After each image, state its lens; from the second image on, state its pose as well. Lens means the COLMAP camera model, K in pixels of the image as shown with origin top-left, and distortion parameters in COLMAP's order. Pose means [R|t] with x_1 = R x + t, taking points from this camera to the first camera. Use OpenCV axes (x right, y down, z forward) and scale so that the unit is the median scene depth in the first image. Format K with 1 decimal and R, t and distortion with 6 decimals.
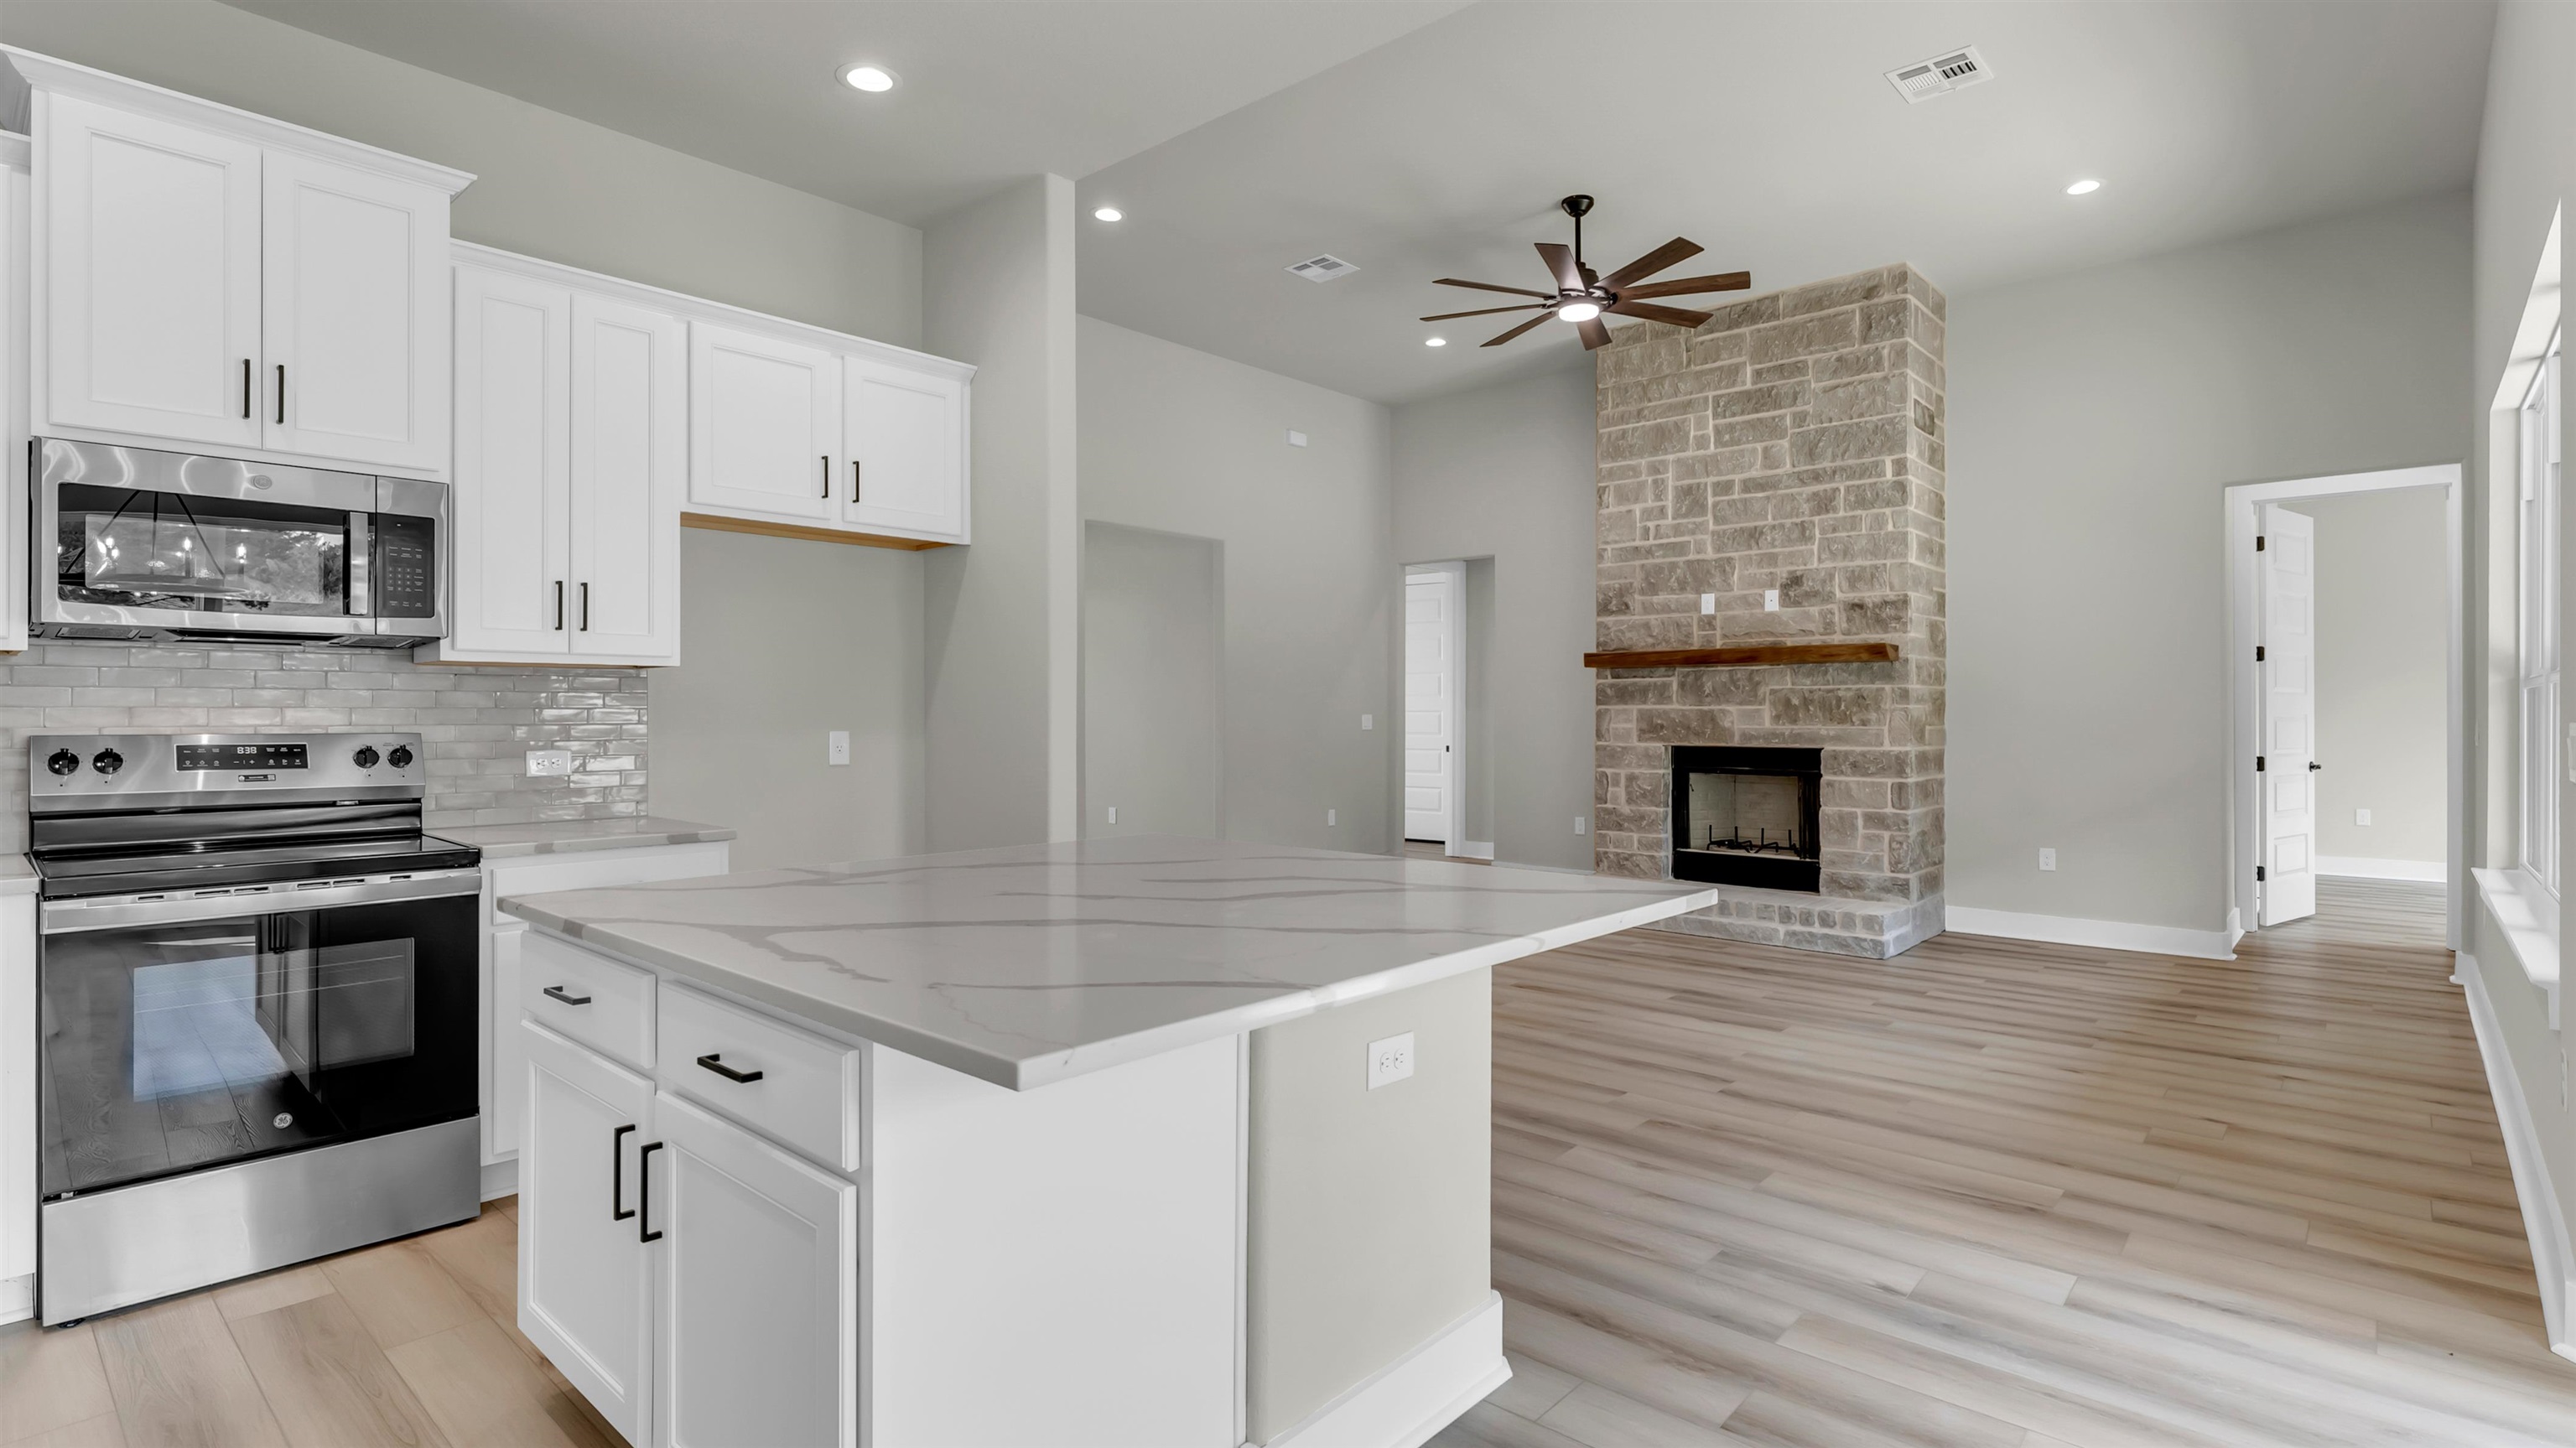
lens RADIAL K [[1172.1, 0, 1309.7], [0, 1172.1, 708.3], [0, 0, 1]] dist [-0.004158, -0.000141]
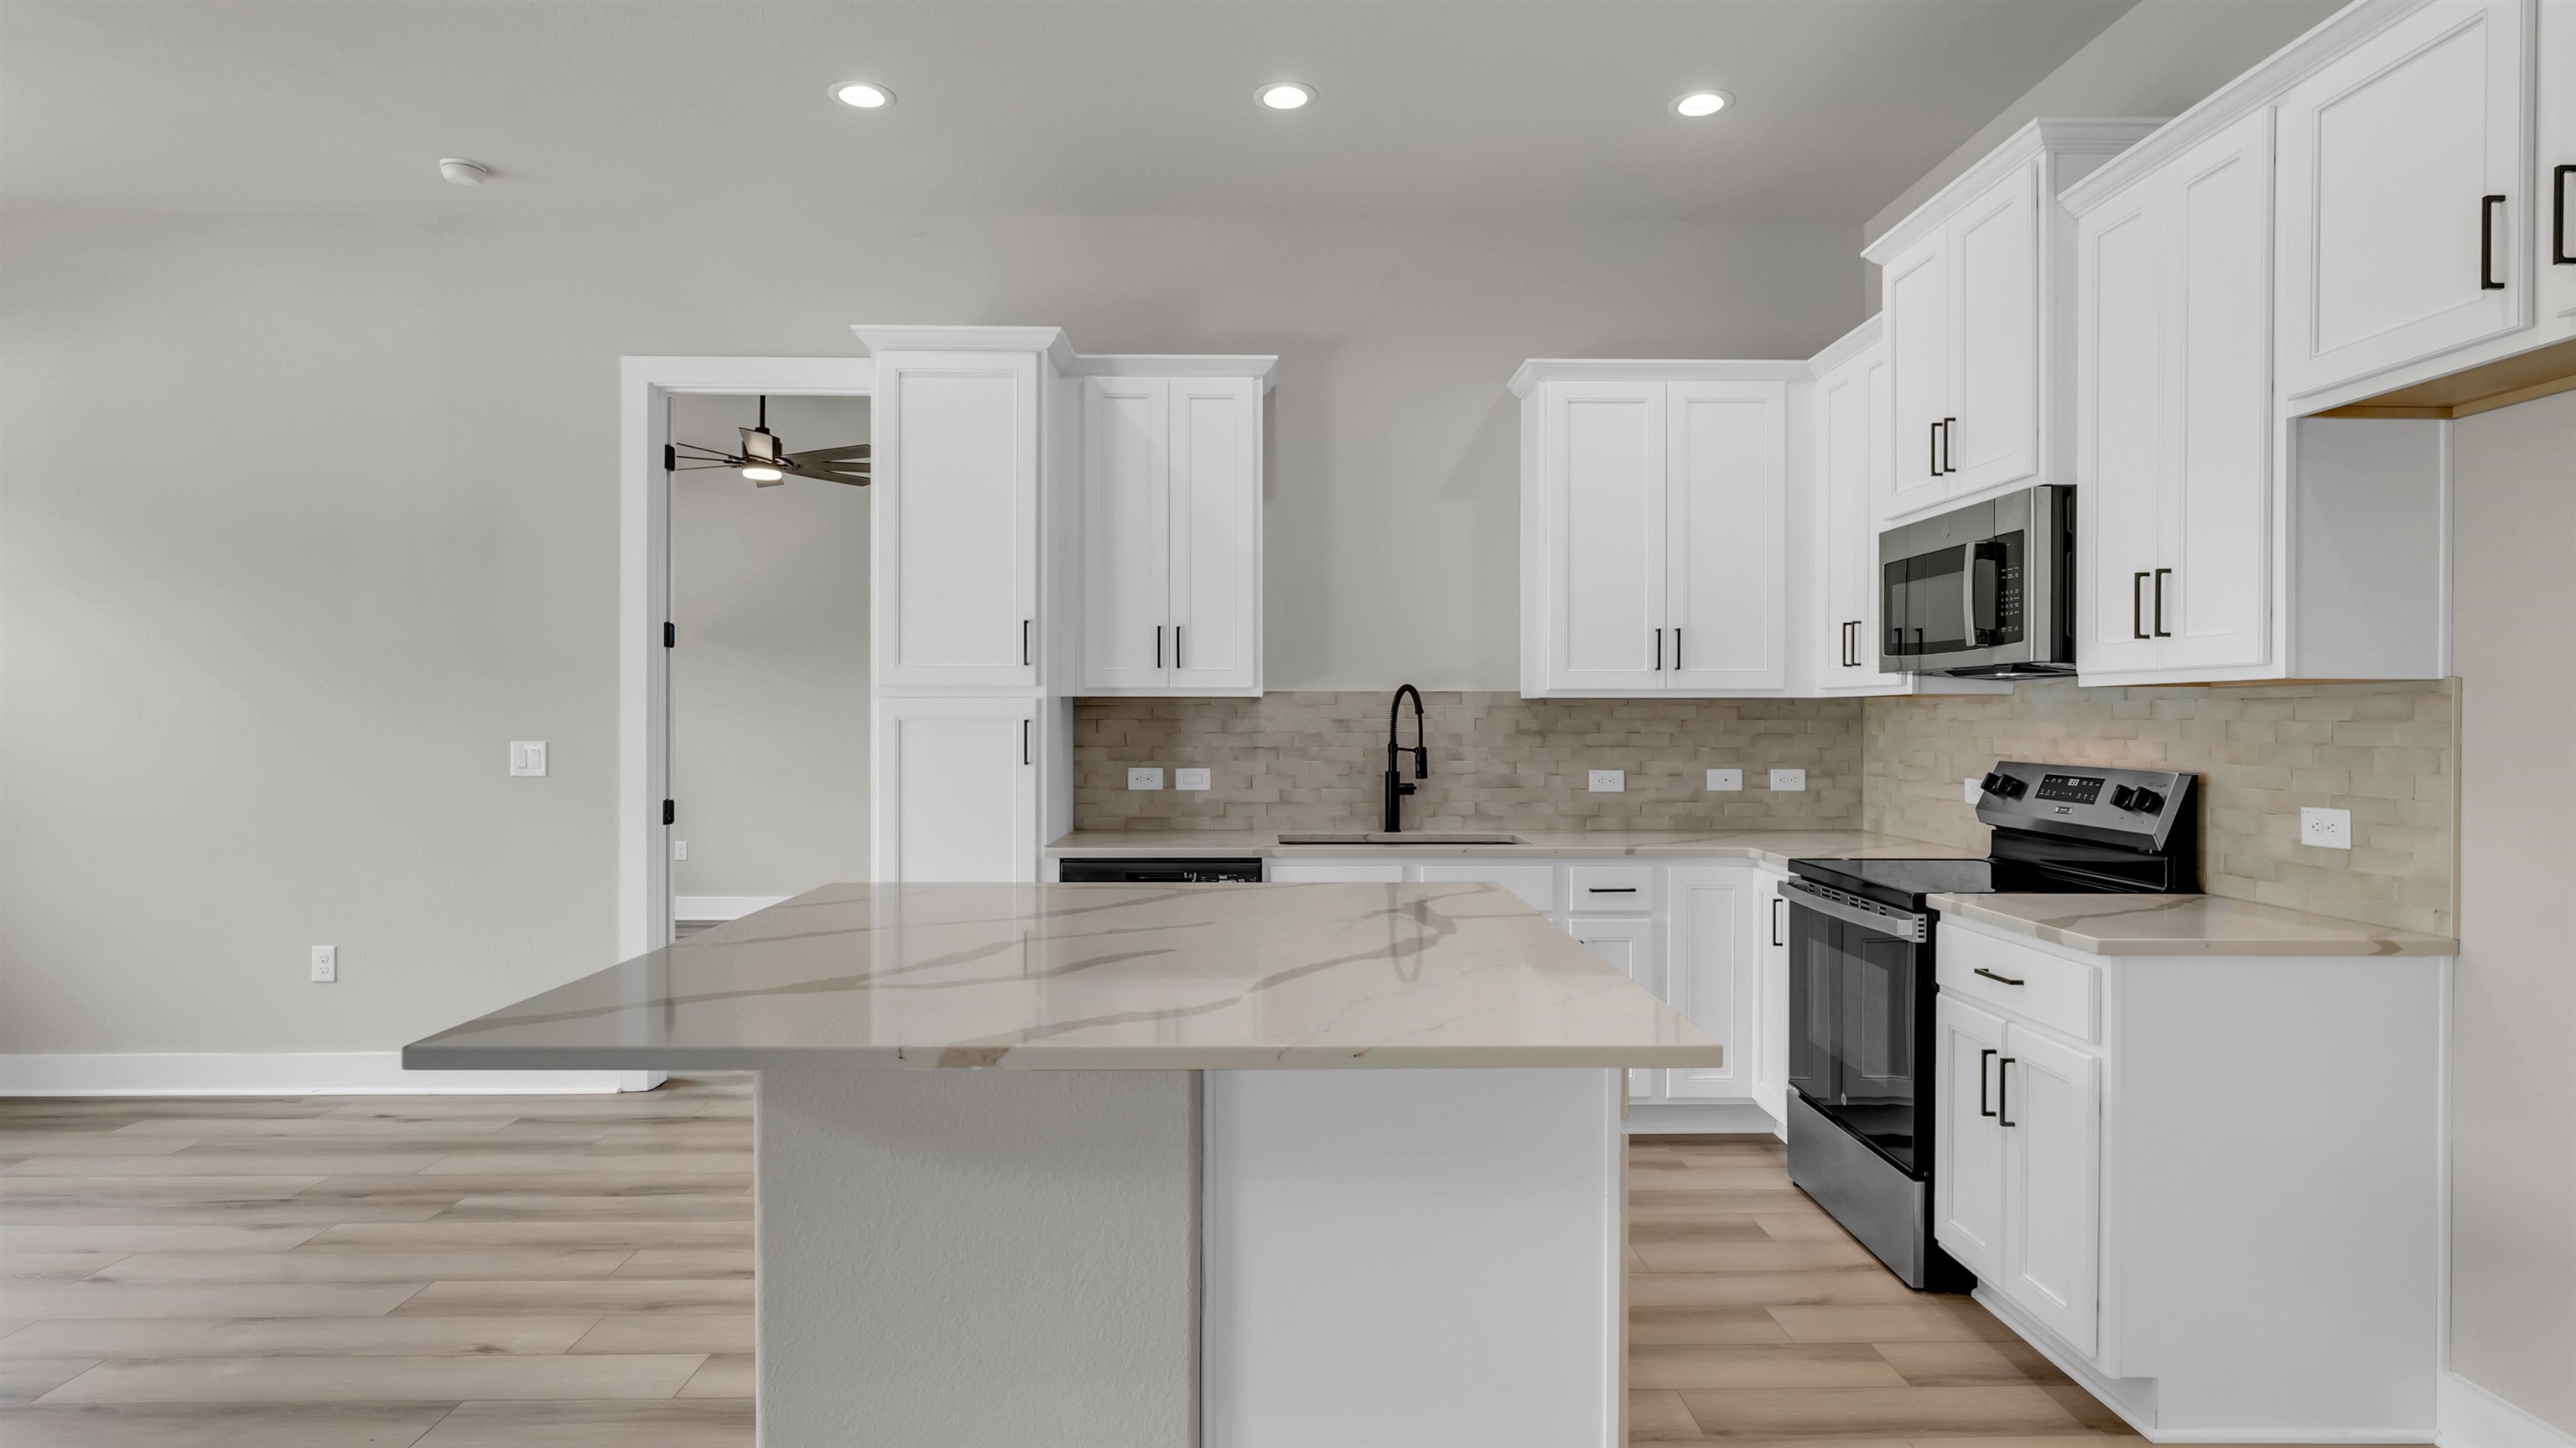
lens RADIAL K [[1409.2, 0, 1309.0], [0, 1409.2, 733.6], [0, 0, 1]] dist [0.003178, -0.003206]
pose [[-0.733777, 0.005826, -0.679365, 0.168893], [-0.001390, 0.999948, 0.010077, -0.007448], [0.679389, 0.008339, -0.733731, 0.624255]]
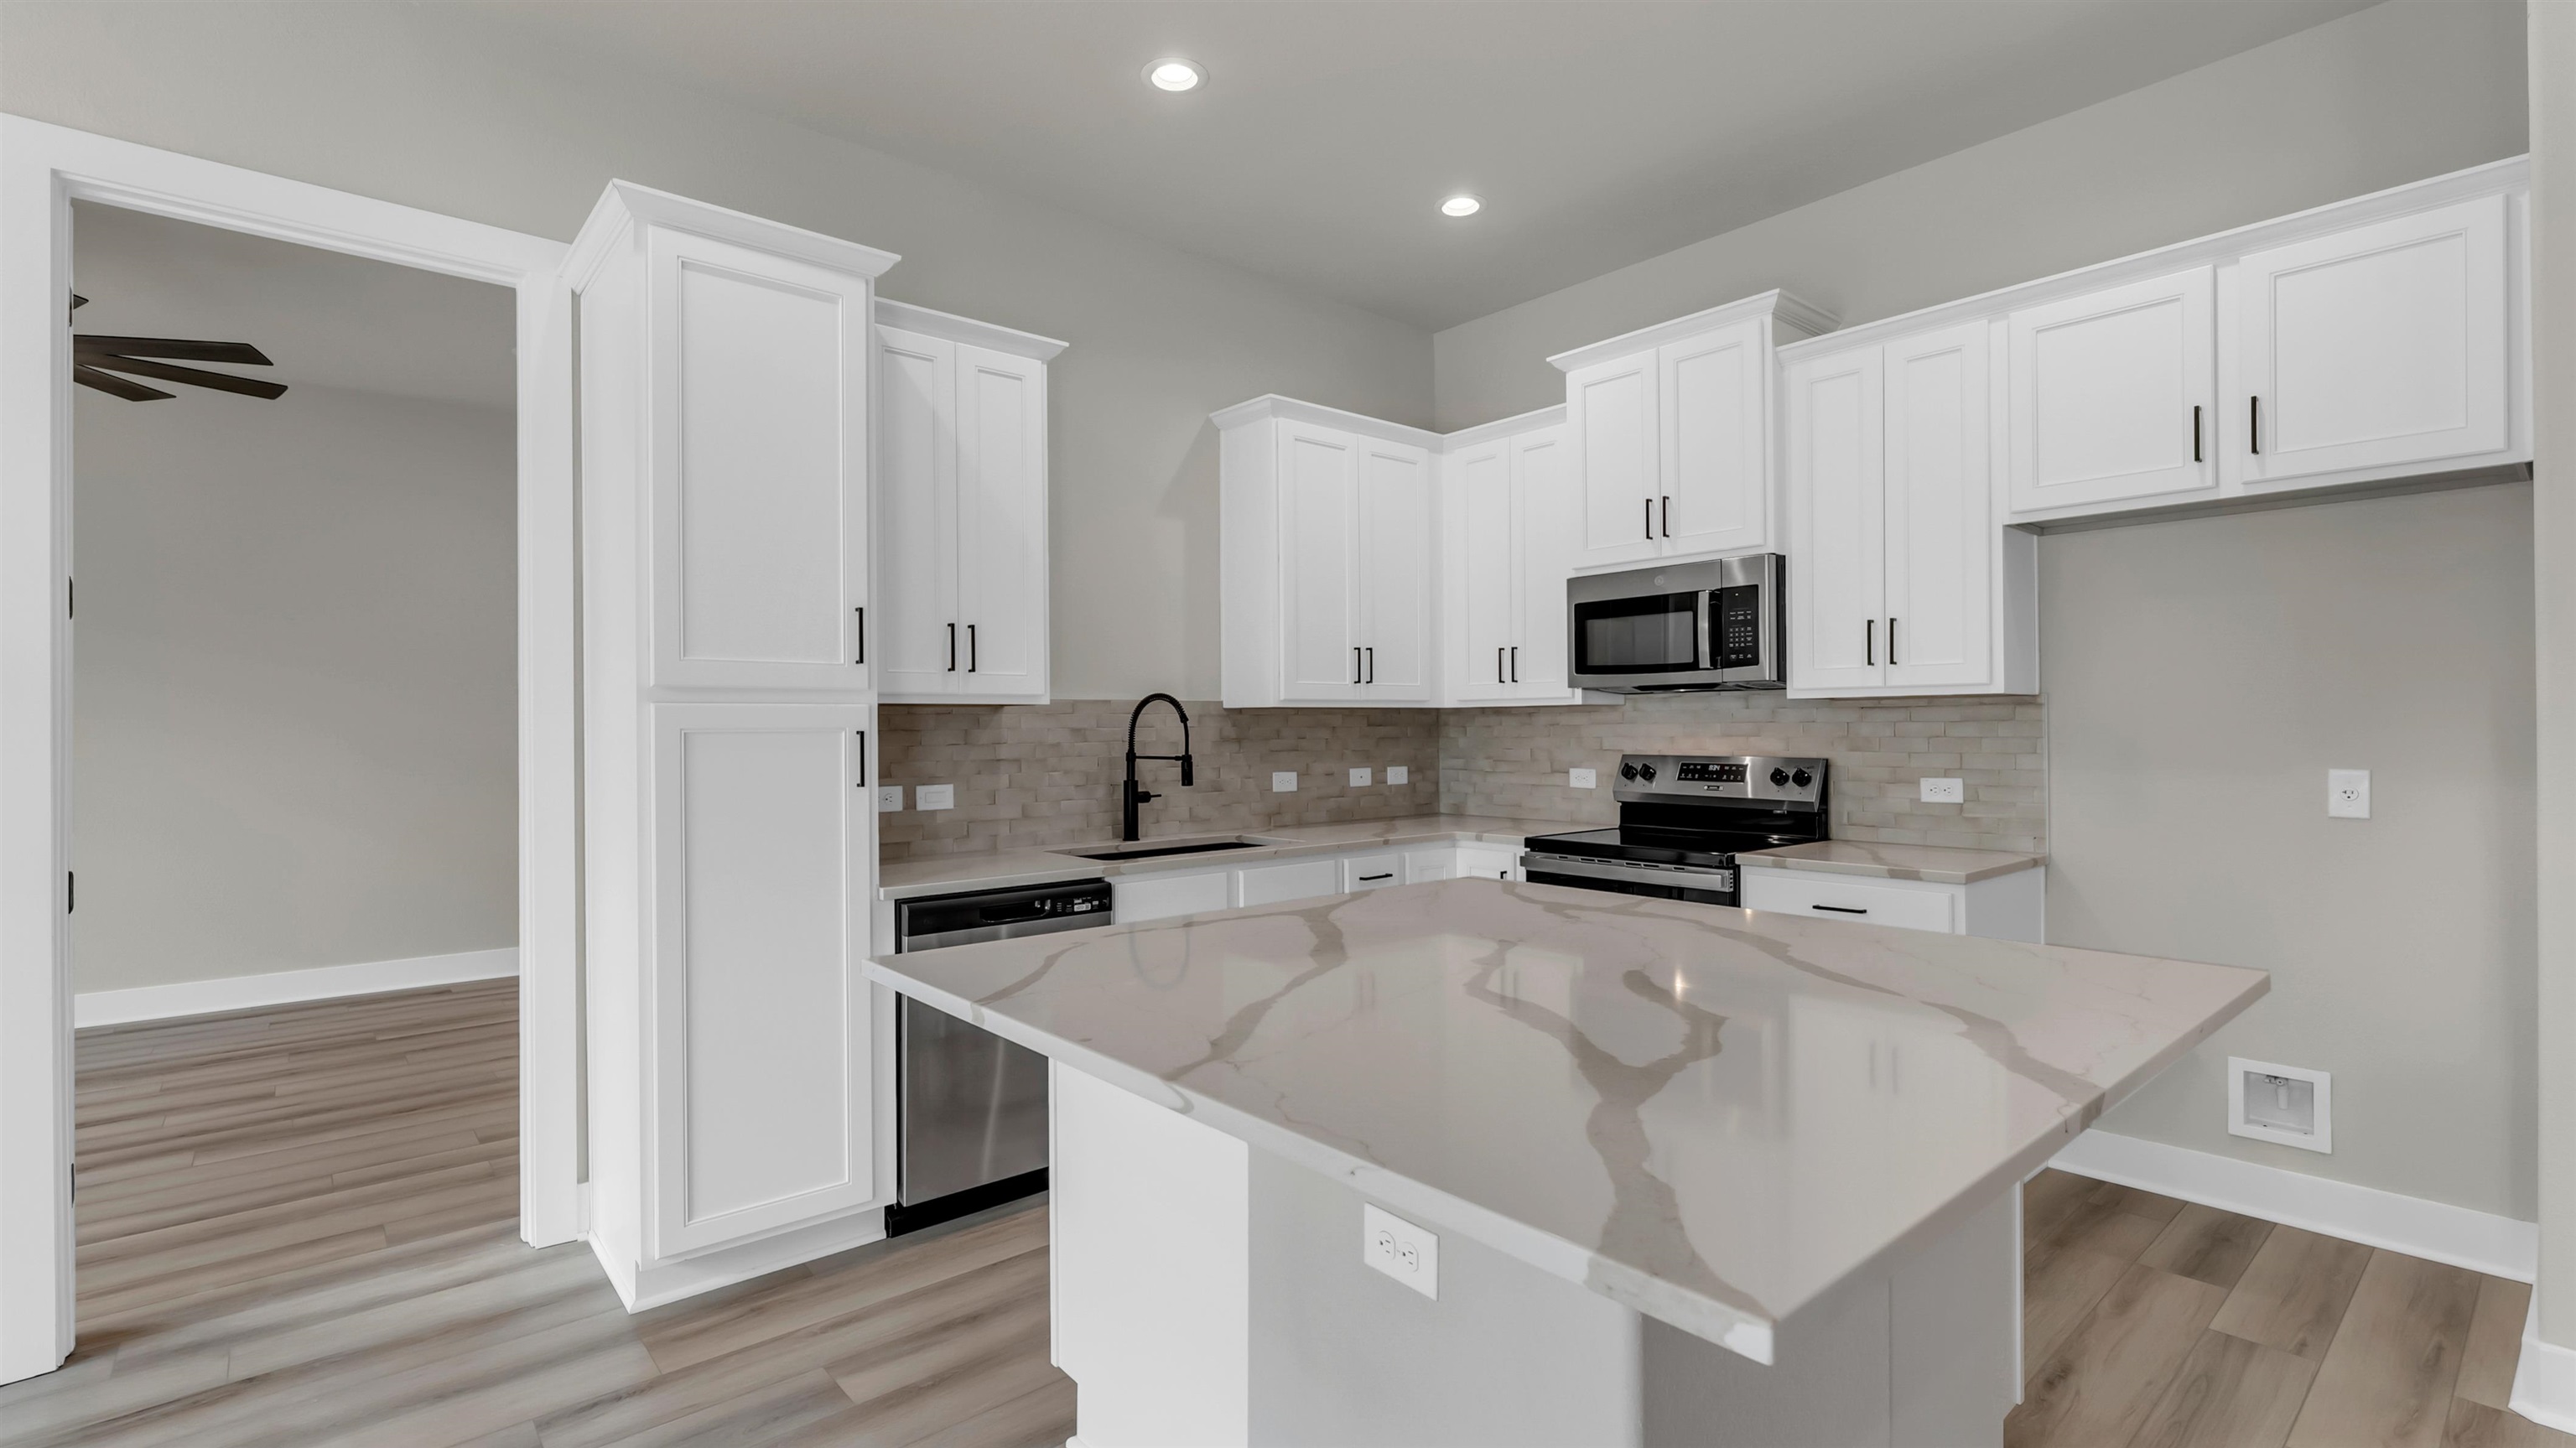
lens RADIAL K [[1172.1, 0, 1313.8], [0, 1172.1, 728.7], [0, 0, 1]] dist [-0.004158, -0.000141]
pose [[-0.112769, 0.001303, -0.993620, 0.231239], [0.008627, 0.999963, 0.000333, -0.006685], [0.993584, -0.008535, -0.112776, 0.296143]]
